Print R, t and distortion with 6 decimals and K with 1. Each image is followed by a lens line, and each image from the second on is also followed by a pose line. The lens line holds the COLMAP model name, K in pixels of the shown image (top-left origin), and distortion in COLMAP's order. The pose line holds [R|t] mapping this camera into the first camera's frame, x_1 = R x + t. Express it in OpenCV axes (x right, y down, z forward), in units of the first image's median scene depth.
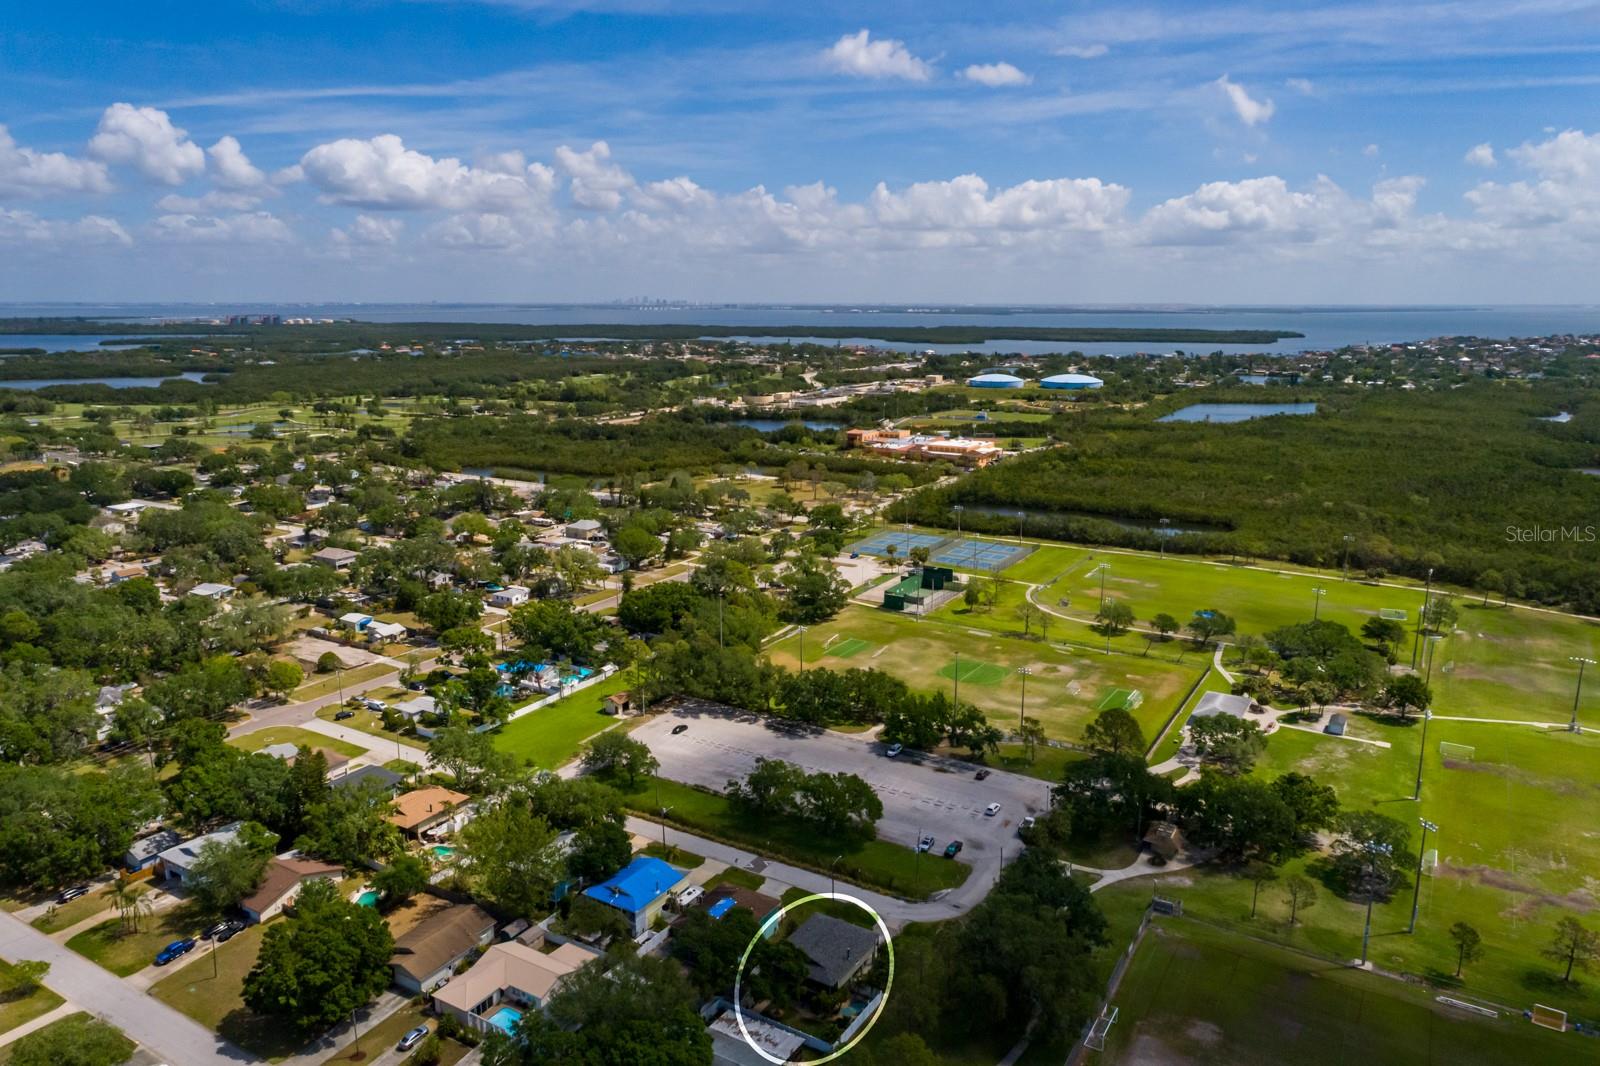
lens RADIAL K [[1087.8, 0, 800.0], [0, 1087.8, 533.0], [0, 0, 1]] dist [-0.000167, 0.008871]
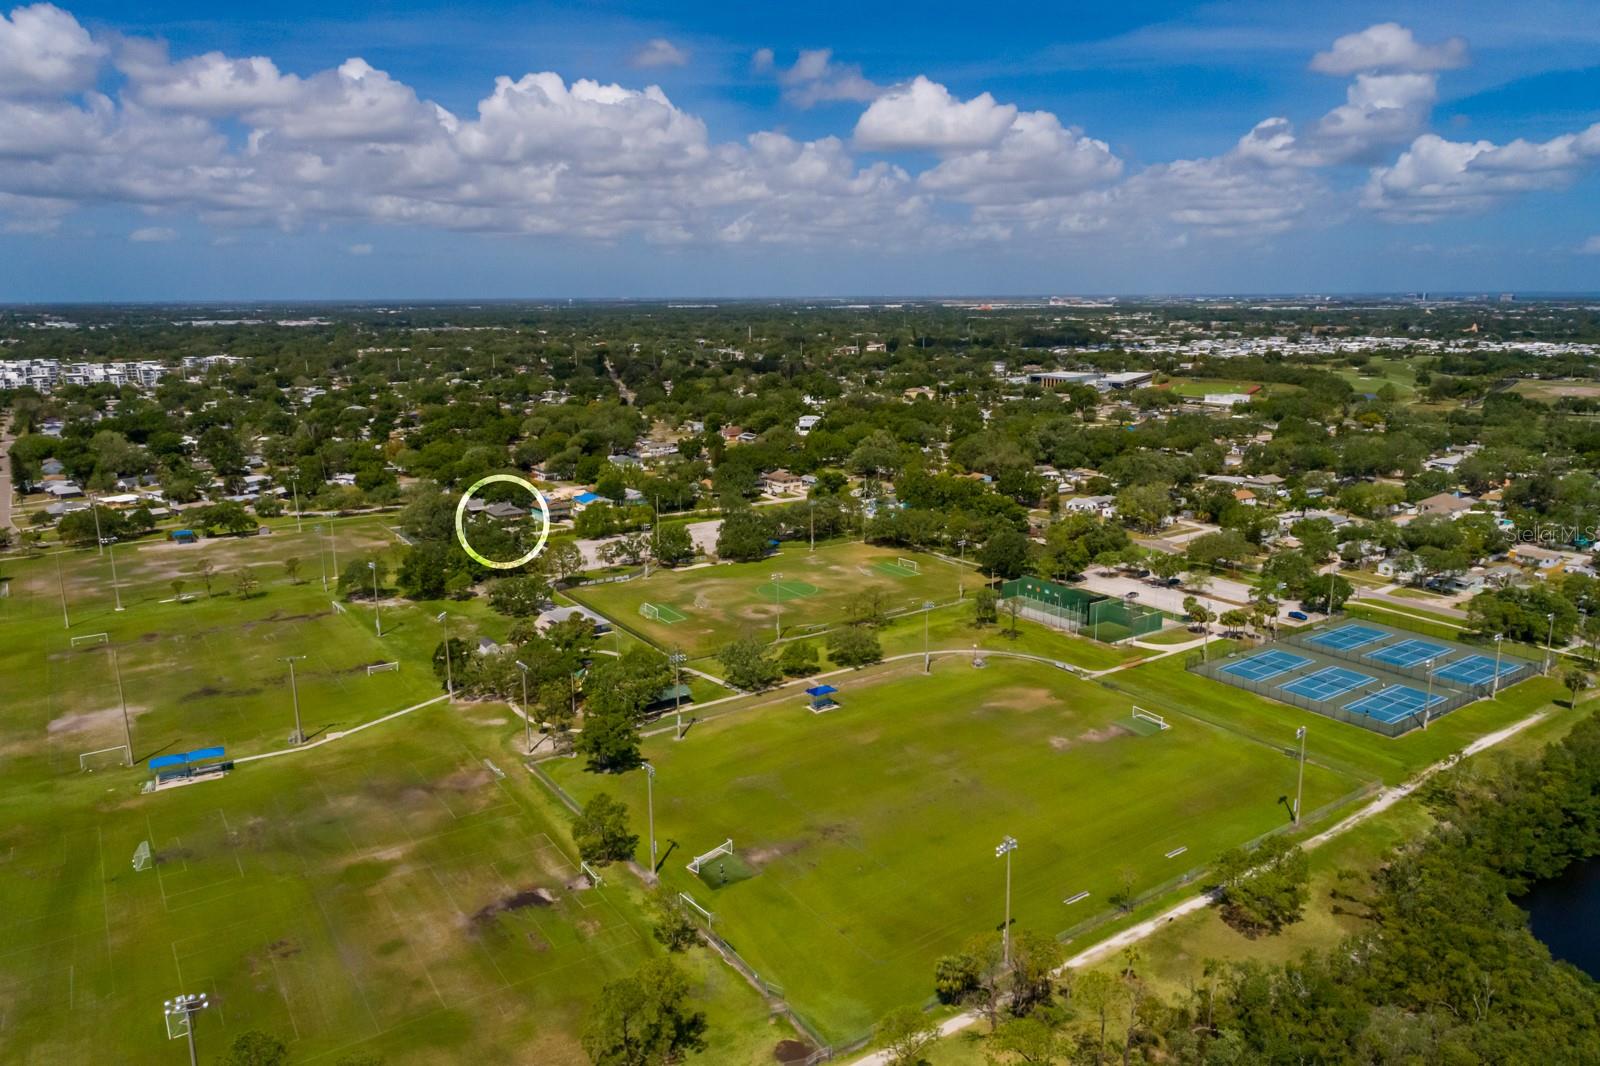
lens RADIAL K [[1073.2, 0, 804.4], [0, 1073.2, 593.2], [0, 0, 1]] dist [0.002946, 0.002696]
pose [[-0.405534, 0.247481, -0.879940, 0.561157], [-0.187563, 0.919638, 0.345088, -0.121419], [0.894629, 0.304990, -0.326526, 0.711184]]
